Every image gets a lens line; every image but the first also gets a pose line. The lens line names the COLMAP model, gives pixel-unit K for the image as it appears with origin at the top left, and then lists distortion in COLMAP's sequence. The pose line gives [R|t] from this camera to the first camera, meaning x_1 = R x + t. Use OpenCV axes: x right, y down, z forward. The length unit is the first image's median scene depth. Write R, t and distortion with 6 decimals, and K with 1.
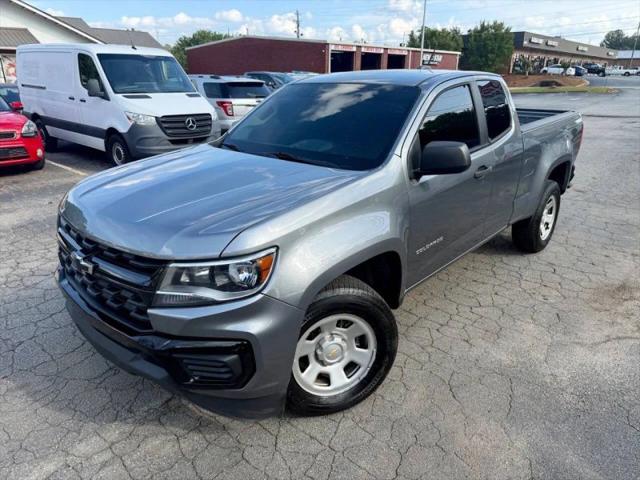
lens RADIAL K [[458.1, 0, 317.3], [0, 458.1, 239.4], [0, 0, 1]] dist [0.007731, -0.007648]
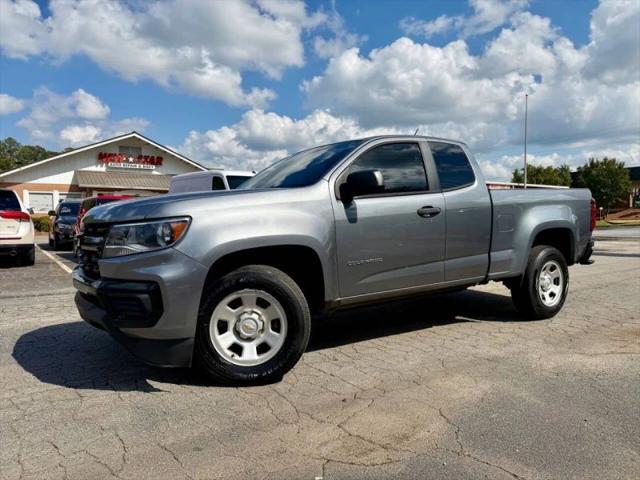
lens RADIAL K [[457.2, 0, 320.0], [0, 457.2, 240.0], [0, 0, 1]] dist [0.010809, -0.007681]
pose [[0.957668, 0.020446, -0.287149, 0.300804], [-0.109035, 0.948922, -0.296072, 0.197712], [0.266428, 0.314848, 0.910981, -0.052730]]
